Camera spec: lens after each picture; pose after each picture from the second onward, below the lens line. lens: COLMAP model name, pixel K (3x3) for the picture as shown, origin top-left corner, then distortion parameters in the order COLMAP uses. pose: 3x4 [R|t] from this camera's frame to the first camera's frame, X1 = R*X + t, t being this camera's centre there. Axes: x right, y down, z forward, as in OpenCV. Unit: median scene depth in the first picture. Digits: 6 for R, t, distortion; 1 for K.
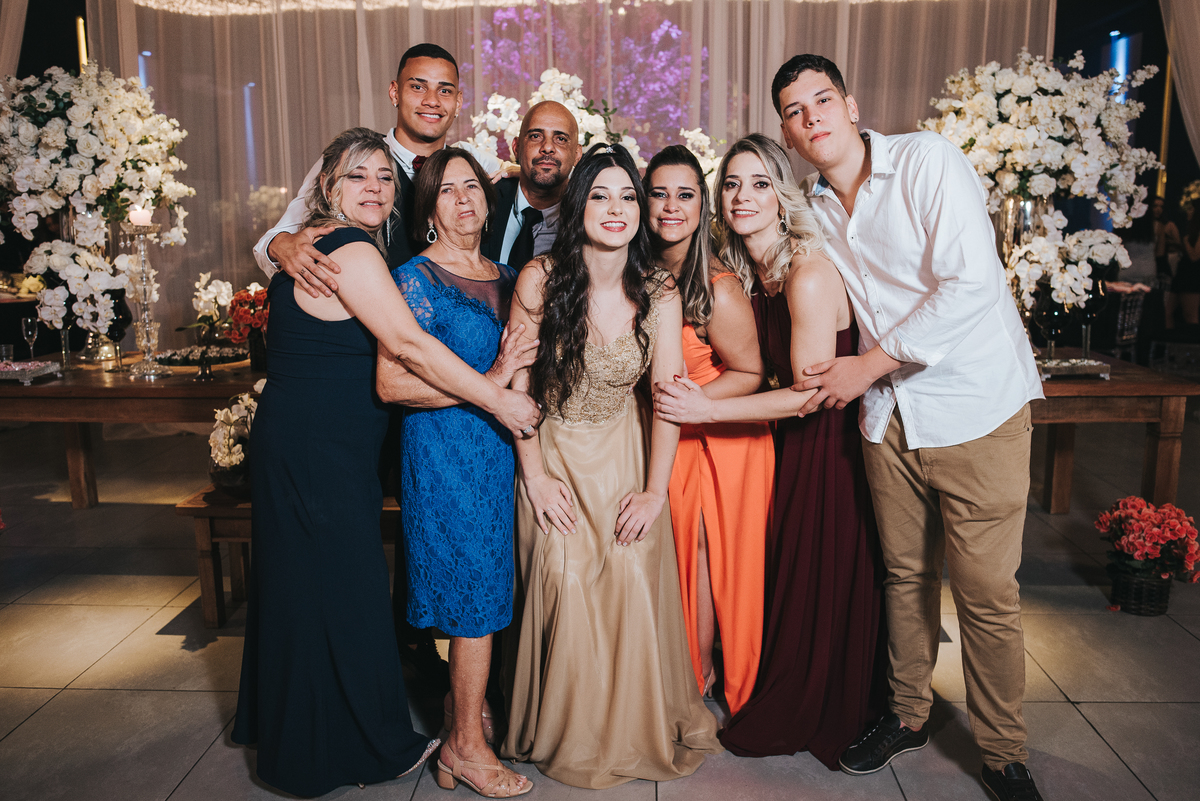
lens RADIAL K [[898.3, 0, 600.0], [0, 898.3, 400.5], [0, 0, 1]] dist [-0.028276, 0.082612]
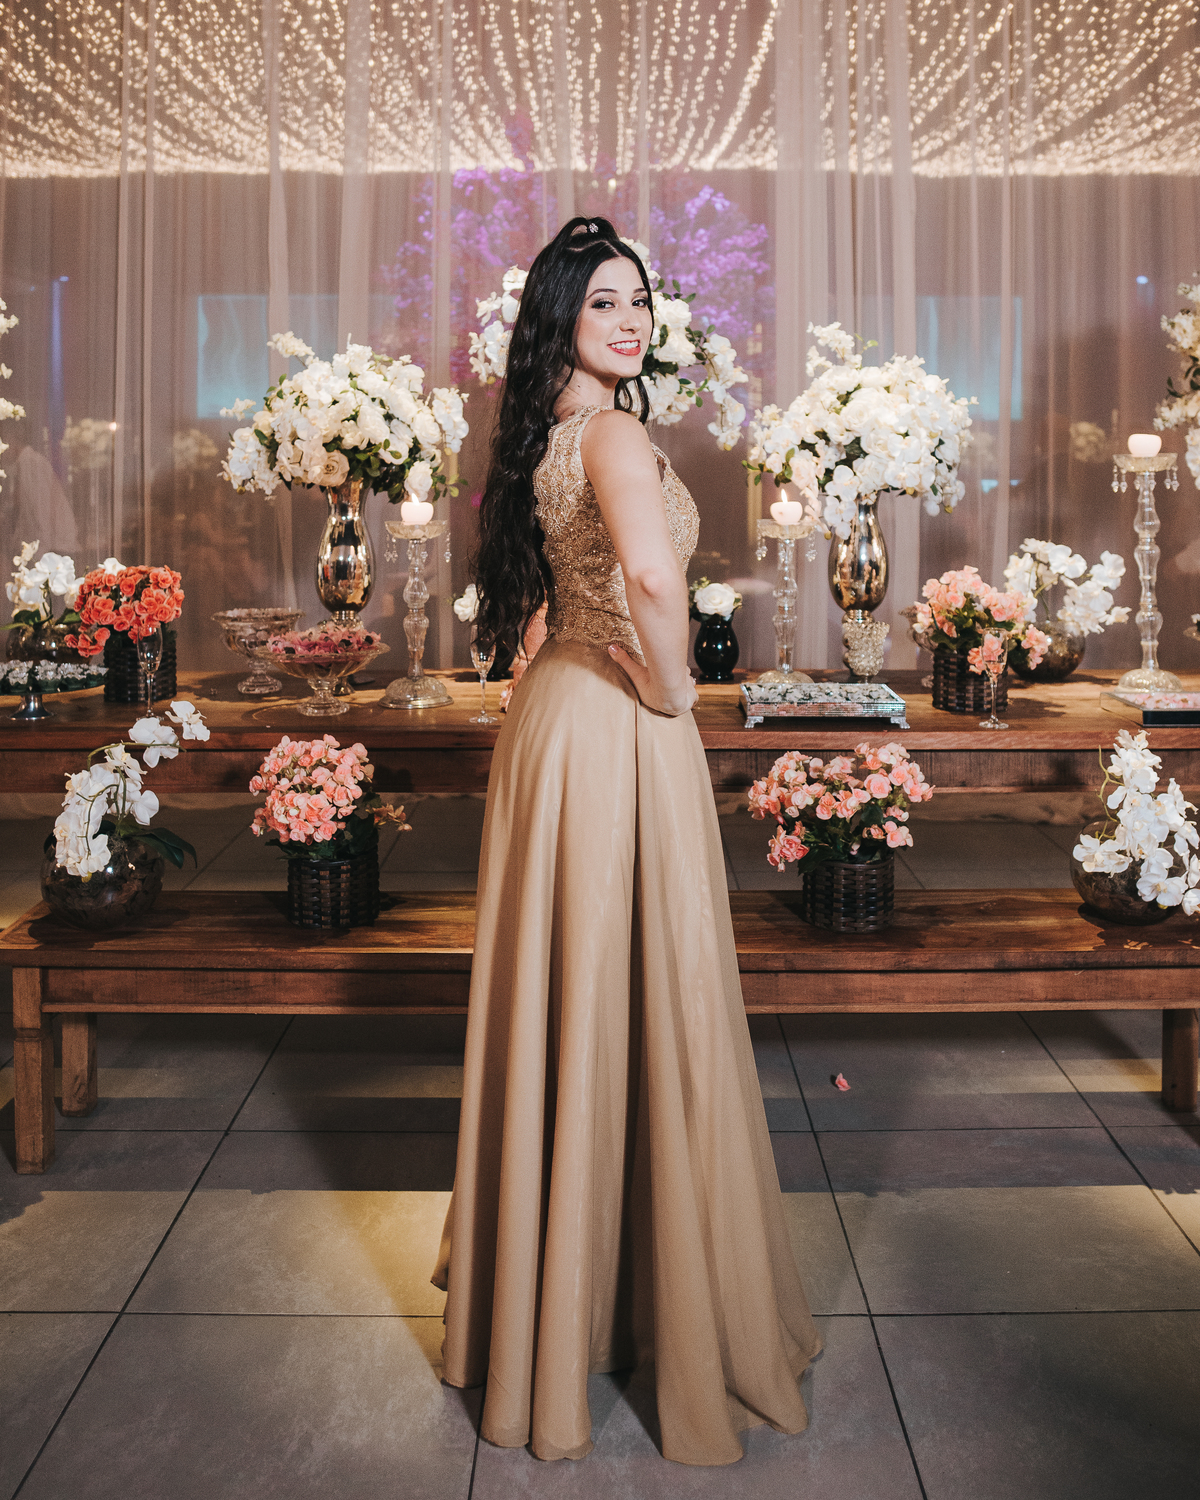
lens RADIAL K [[1310.6, 0, 599.8], [0, 1310.6, 553.3], [0, 0, 1]] dist [0.003920, 0.009084]
pose [[0.999221, 0.006332, 0.038960, -0.088098], [-0.000751, 0.989921, -0.141615, -0.007484], [-0.039464, 0.141476, 0.989155, 0.098946]]
